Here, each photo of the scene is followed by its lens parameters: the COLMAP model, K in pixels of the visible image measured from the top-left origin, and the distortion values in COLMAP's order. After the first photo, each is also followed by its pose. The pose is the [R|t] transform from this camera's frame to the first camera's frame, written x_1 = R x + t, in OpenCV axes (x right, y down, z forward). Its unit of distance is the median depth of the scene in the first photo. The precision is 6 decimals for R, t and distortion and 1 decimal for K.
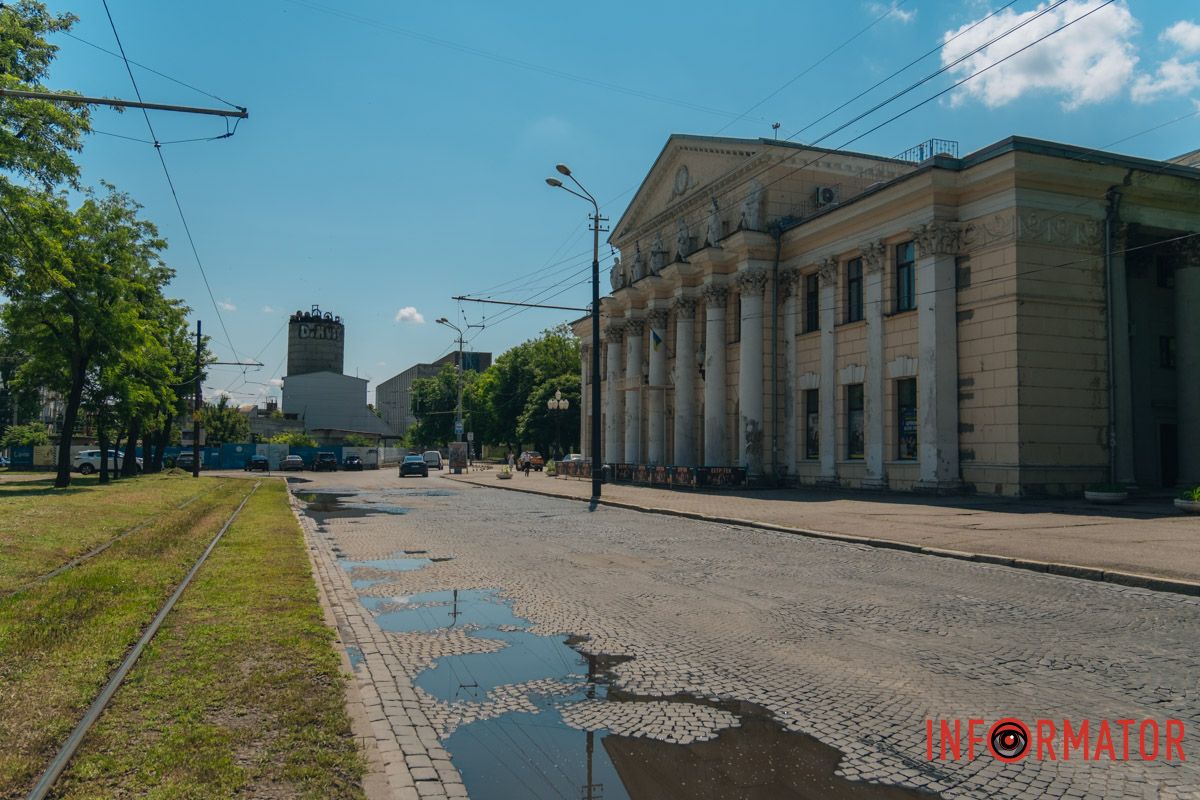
lens RADIAL K [[872.6, 0, 600.0], [0, 872.6, 400.0], [0, 0, 1]] dist [-0.008774, 0.008487]
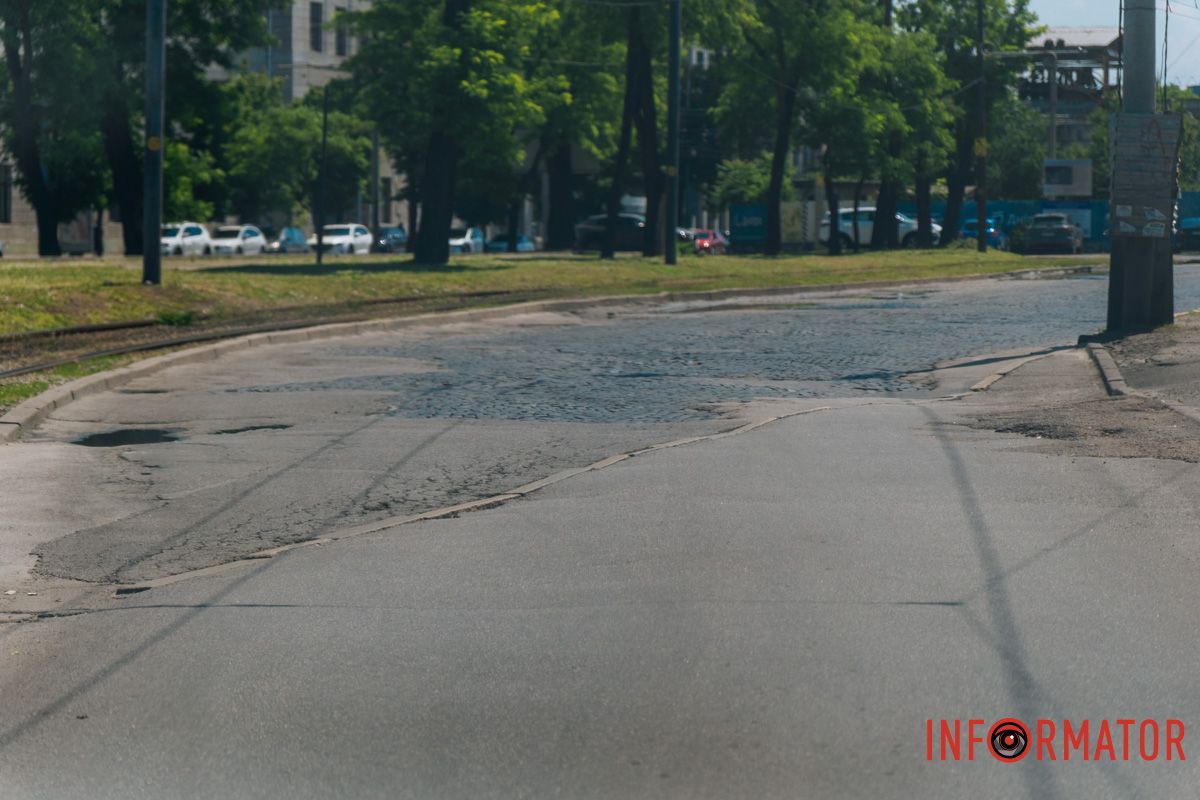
lens RADIAL K [[872.6, 0, 600.0], [0, 872.6, 400.0], [0, 0, 1]] dist [-0.008774, 0.008487]
pose [[0.756576, 0.133558, -0.640121, -0.257975], [0.047928, 0.964960, 0.257981, 0.019168], [0.652147, -0.225862, 0.723664, 0.366420]]
